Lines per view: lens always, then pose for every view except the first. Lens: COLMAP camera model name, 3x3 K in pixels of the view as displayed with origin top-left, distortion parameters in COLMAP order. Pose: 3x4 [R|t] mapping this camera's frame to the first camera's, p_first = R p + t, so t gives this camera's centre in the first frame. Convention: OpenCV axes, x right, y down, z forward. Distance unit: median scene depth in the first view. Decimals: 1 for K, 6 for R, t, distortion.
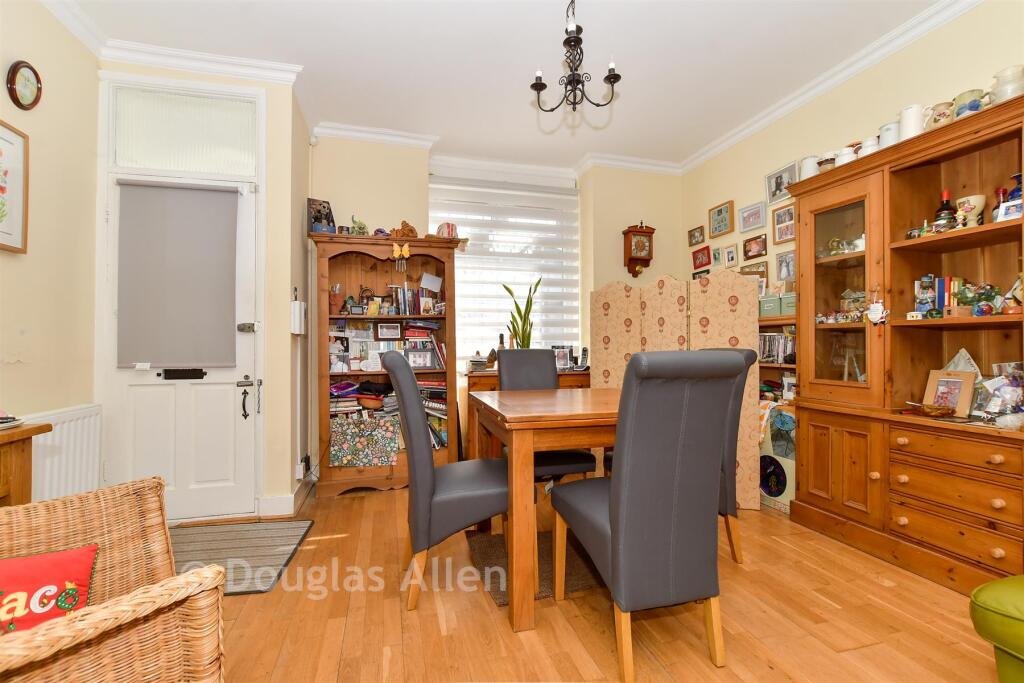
lens RADIAL K [[449.2, 0, 505.4], [0, 449.2, 342.8], [0, 0, 1]] dist [-0.001214, 0.000109]
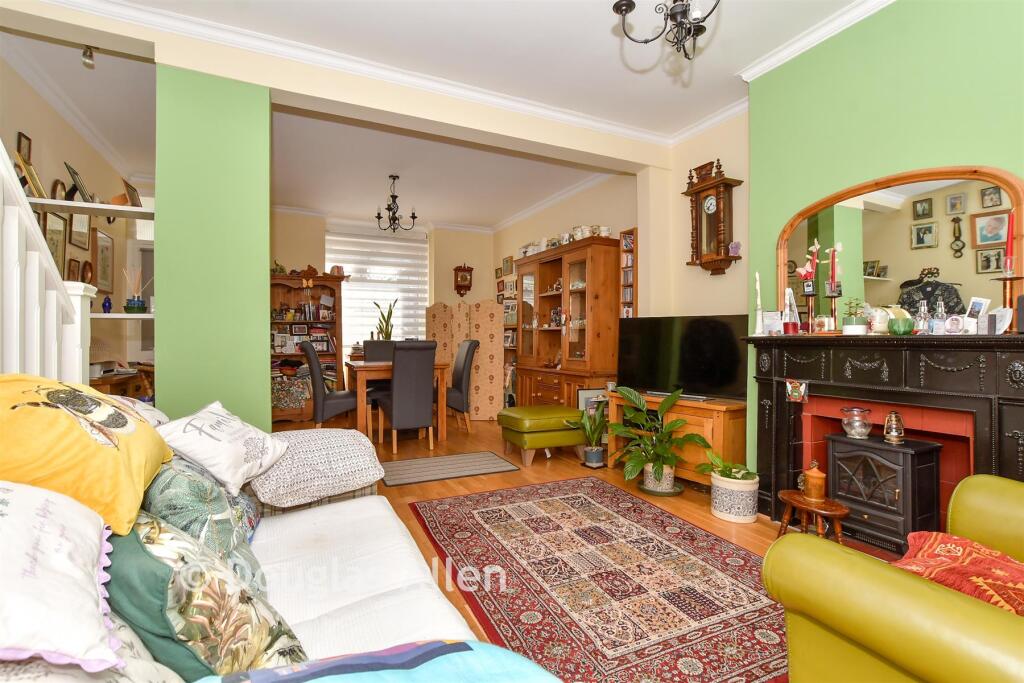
lens RADIAL K [[449.2, 0, 532.4], [0, 449.2, 340.5], [0, 0, 1]] dist [-0.001214, 0.000109]
pose [[0.969273, -0.000053, 0.245988, 0.170130], [-0.003138, 0.999916, 0.012582, -0.008861], [-0.245968, -0.012968, 0.969191, -0.833479]]
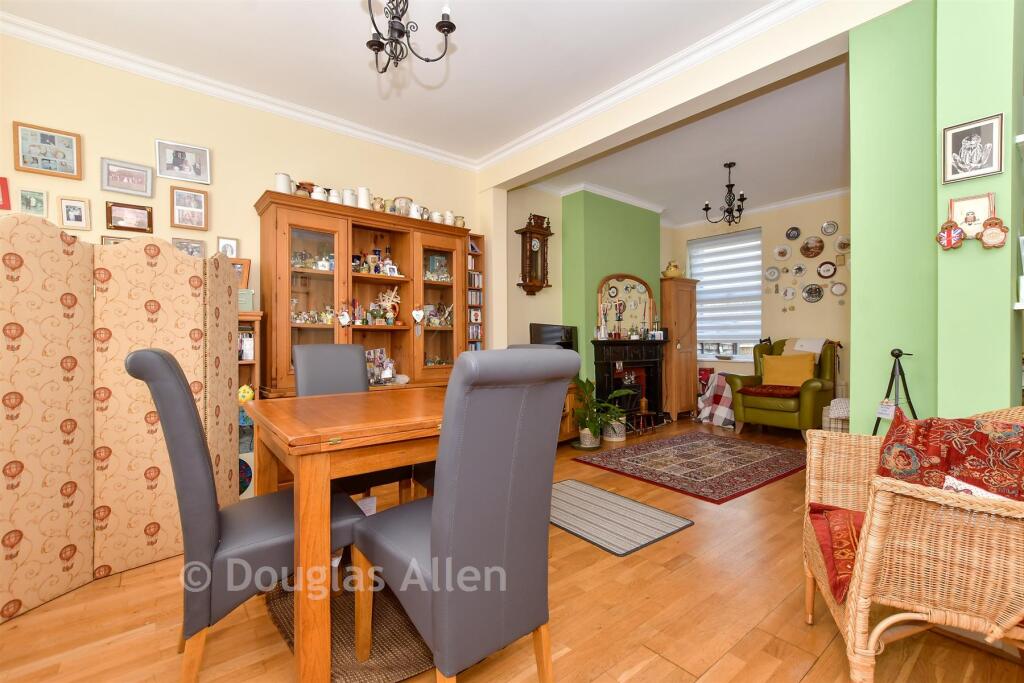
lens RADIAL K [[449.2, 0, 509.7], [0, 449.2, 342.5], [0, 0, 1]] dist [-0.001214, 0.000109]
pose [[-0.408900, -0.006805, 0.912554, -0.468147], [-0.009503, 0.999950, 0.003198, -0.000809], [-0.912530, -0.007365, -0.408944, 0.752834]]
